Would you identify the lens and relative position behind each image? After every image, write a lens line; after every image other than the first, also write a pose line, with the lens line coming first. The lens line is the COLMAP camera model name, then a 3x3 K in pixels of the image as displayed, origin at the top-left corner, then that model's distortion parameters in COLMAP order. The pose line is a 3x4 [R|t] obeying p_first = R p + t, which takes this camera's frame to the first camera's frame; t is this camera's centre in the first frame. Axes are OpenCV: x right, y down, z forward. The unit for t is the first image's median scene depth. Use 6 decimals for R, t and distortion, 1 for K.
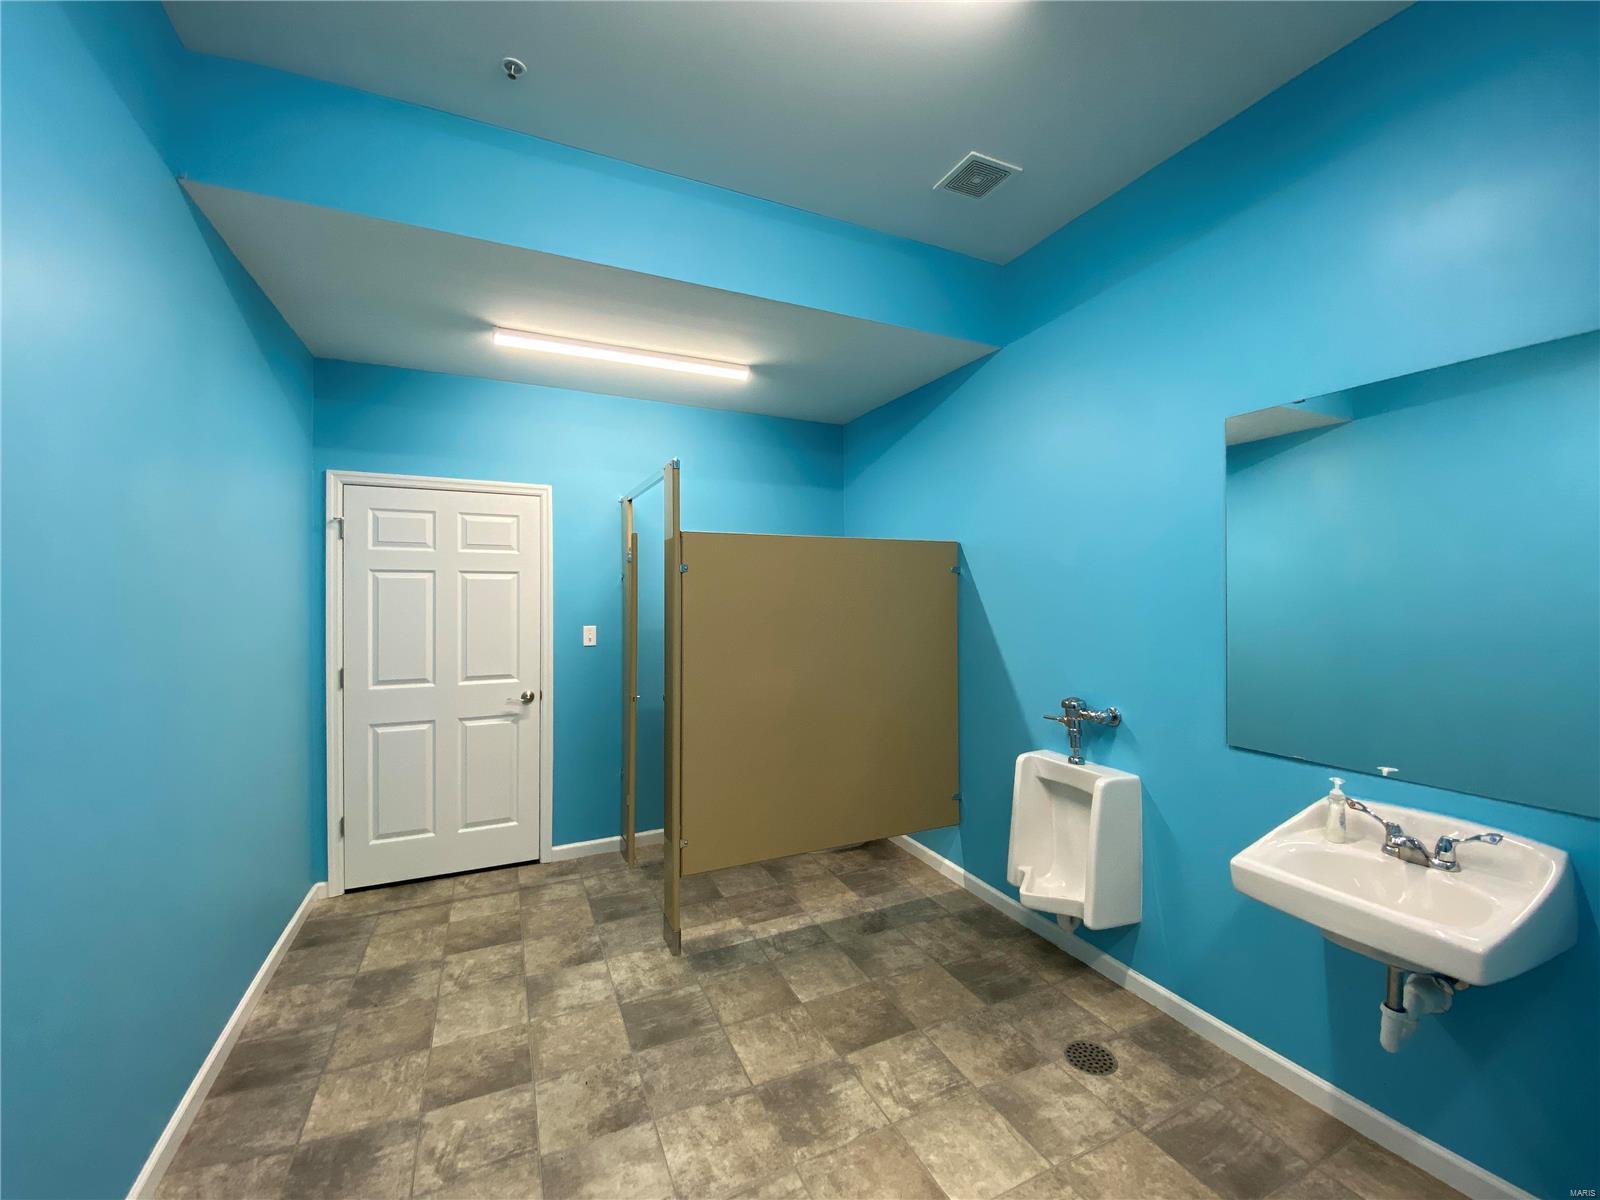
lens RADIAL K [[649.1, 0, 801.0], [0, 649.1, 594.8], [0, 0, 1]] dist [0.016899, -0.019662]
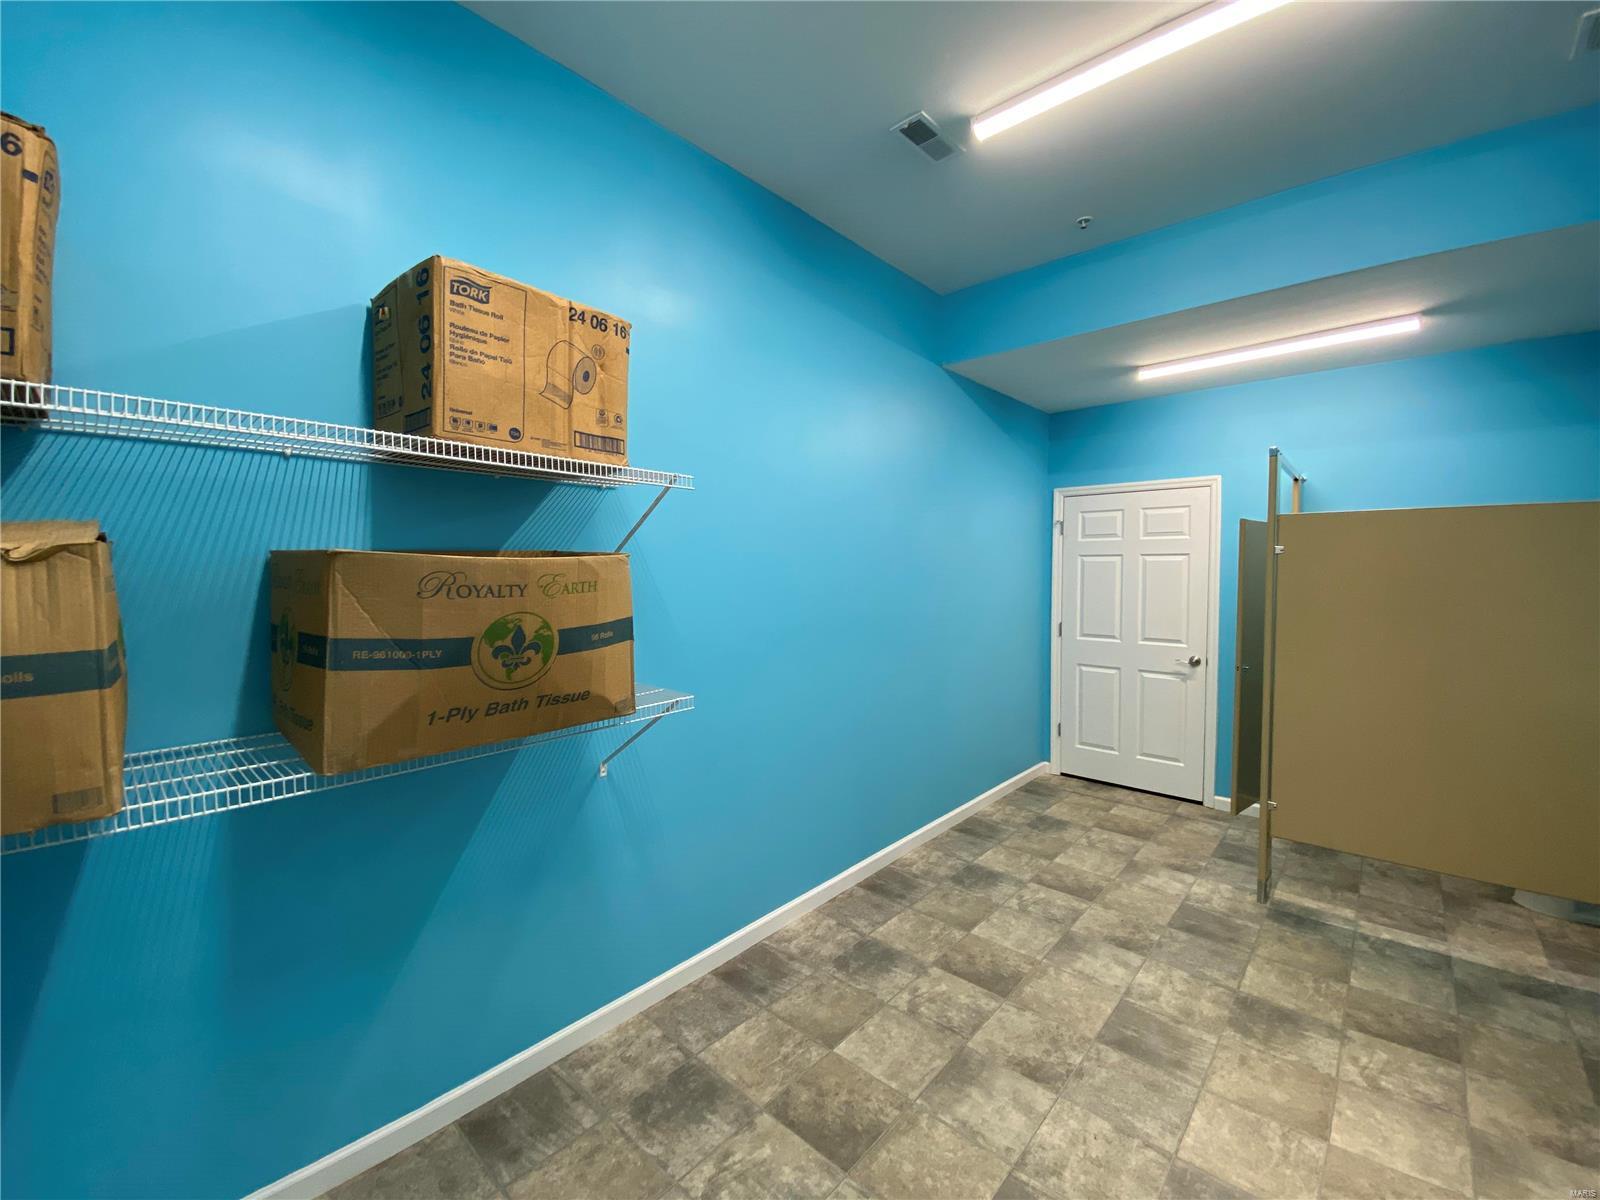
lens RADIAL K [[649.1, 0, 801.0], [0, 649.1, 594.8], [0, 0, 1]] dist [0.016899, -0.019662]
pose [[0.388691, 0.037543, -0.920603, 0.482098], [-0.002059, 0.999202, 0.039879, -0.008399], [0.921366, -0.013605, 0.388458, -0.131398]]
